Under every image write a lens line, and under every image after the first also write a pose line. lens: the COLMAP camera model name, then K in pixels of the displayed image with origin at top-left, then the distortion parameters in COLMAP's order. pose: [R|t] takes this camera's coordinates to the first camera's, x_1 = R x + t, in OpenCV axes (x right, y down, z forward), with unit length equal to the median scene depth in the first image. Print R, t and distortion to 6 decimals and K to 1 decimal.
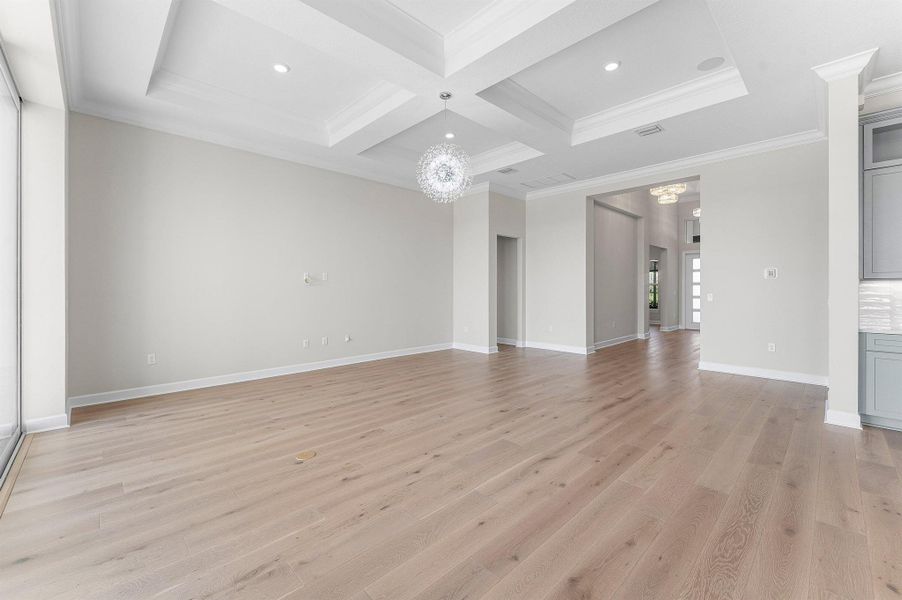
lens RADIAL K [[372.8, 0, 443.9], [0, 372.8, 289.8], [0, 0, 1]] dist [-0.004416, 0.000500]
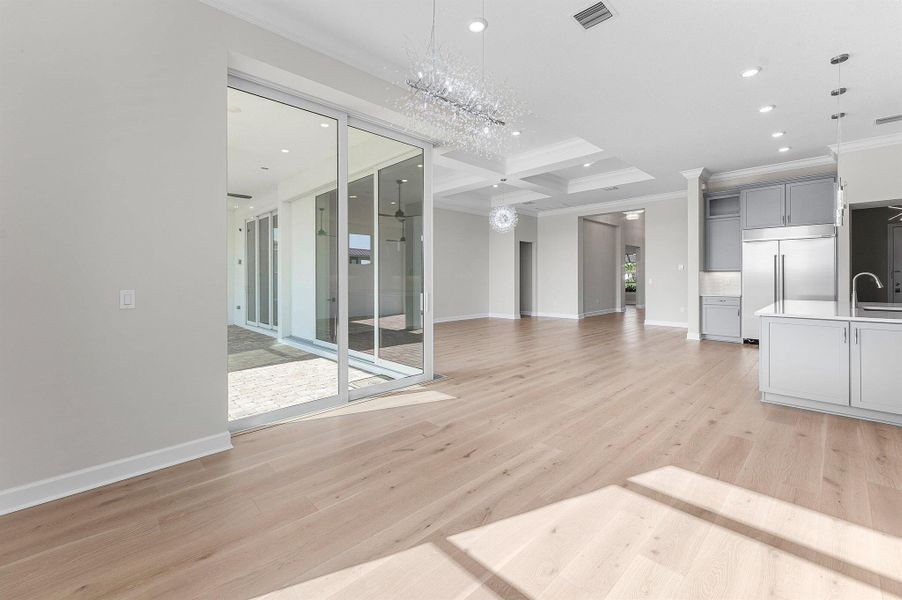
lens RADIAL K [[372.8, 0, 443.0], [0, 372.8, 285.4], [0, 0, 1]] dist [-0.004416, 0.000500]
pose [[0.999973, -0.004837, -0.005530, -0.314919], [0.004938, 0.999820, 0.018316, 0.006066], [0.005441, -0.018343, 0.999817, -1.015146]]
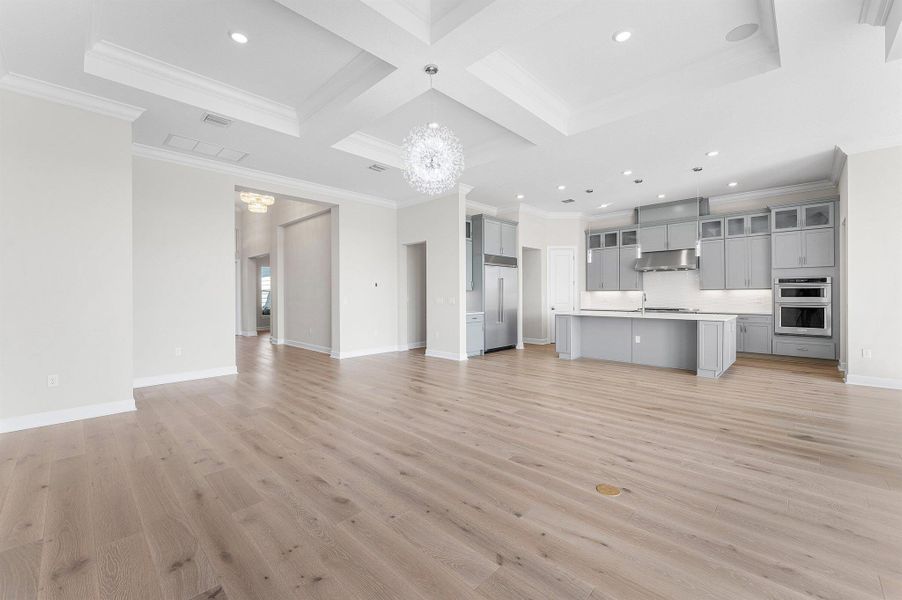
lens RADIAL K [[372.8, 0, 446.8], [0, 372.8, 297.3], [0, 0, 1]] dist [-0.004416, 0.000500]
pose [[-0.049385, -0.004984, 0.998767, -0.867793], [0.004677, 0.999975, 0.005221, -0.000023], [-0.998769, 0.004930, -0.049361, 1.021011]]
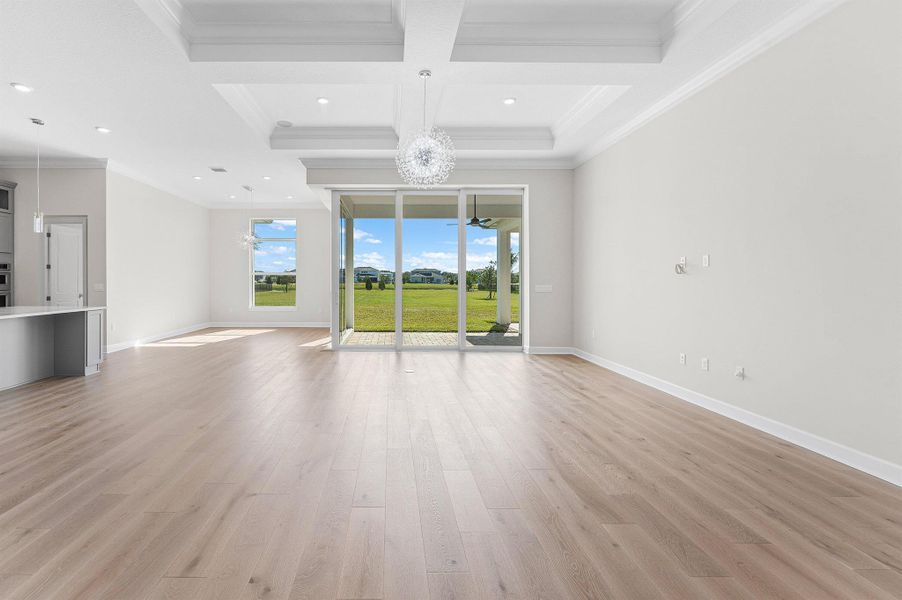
lens RADIAL K [[395.2, 0, 393.2], [0, 395.2, 282.5], [0, 0, 1]] dist [-0.010608, 0.000345]
pose [[-0.688972, 0.003931, -0.724777, 0.767343], [-0.000591, 0.999982, 0.005986, -0.001428], [0.724787, 0.004552, -0.688958, 1.626537]]
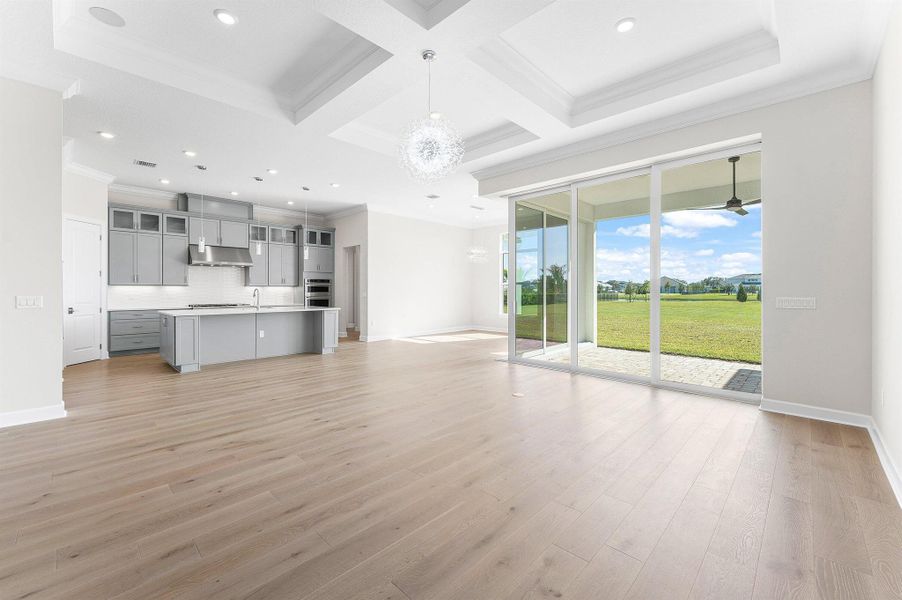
lens RADIAL K [[372.8, 0, 442.6], [0, 372.8, 291.8], [0, 0, 1]] dist [-0.004416, 0.000500]
pose [[-0.999507, 0.001126, -0.031379, -0.000992], [0.000996, 0.999991, 0.004160, 0.003008], [0.031383, 0.004127, -0.999499, 1.834097]]
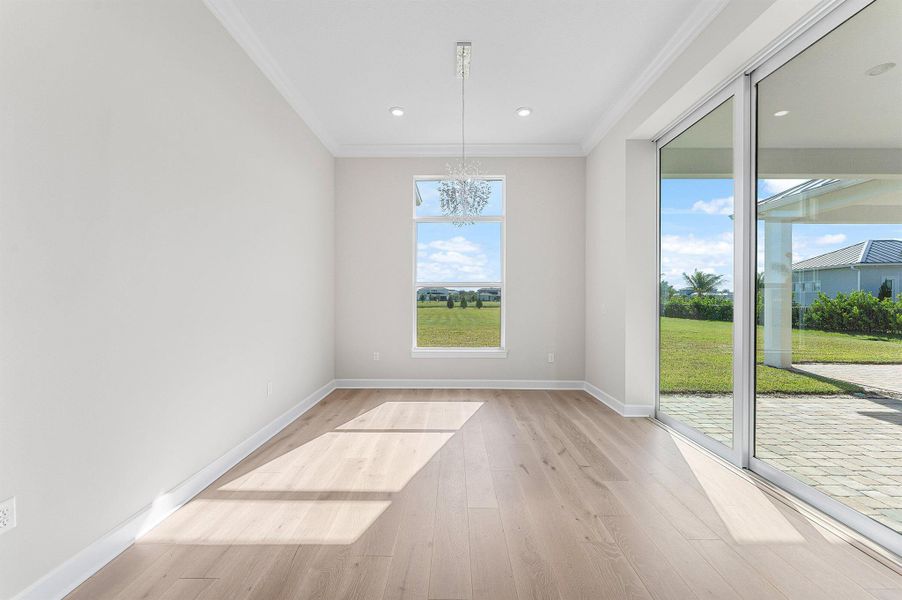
lens RADIAL K [[372.8, 0, 459.0], [0, 372.8, 298.5], [0, 0, 1]] dist [-0.004416, 0.000500]
pose [[-0.683016, -0.003117, -0.730396, 0.316732], [-0.004155, 0.999991, -0.000382, 0.006515], [0.730391, 0.002774, -0.683023, 0.031349]]
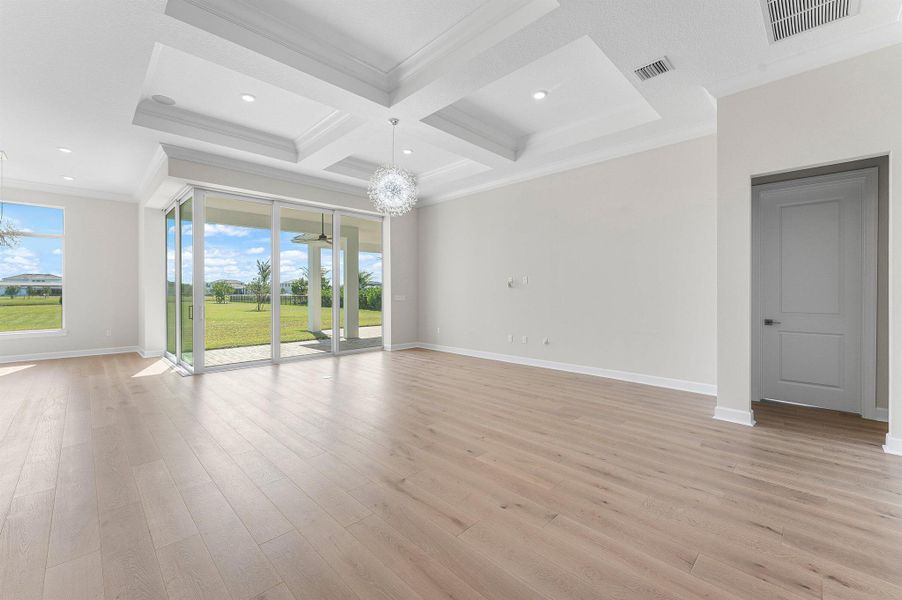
lens RADIAL K [[372.8, 0, 449.9], [0, 372.8, 295.1], [0, 0, 1]] dist [-0.004416, 0.000500]
pose [[0.019268, 0.009354, -0.999771, 1.136102], [0.001365, 0.999955, 0.009382, -0.001410], [0.999813, -0.001545, 0.019254, 1.155307]]
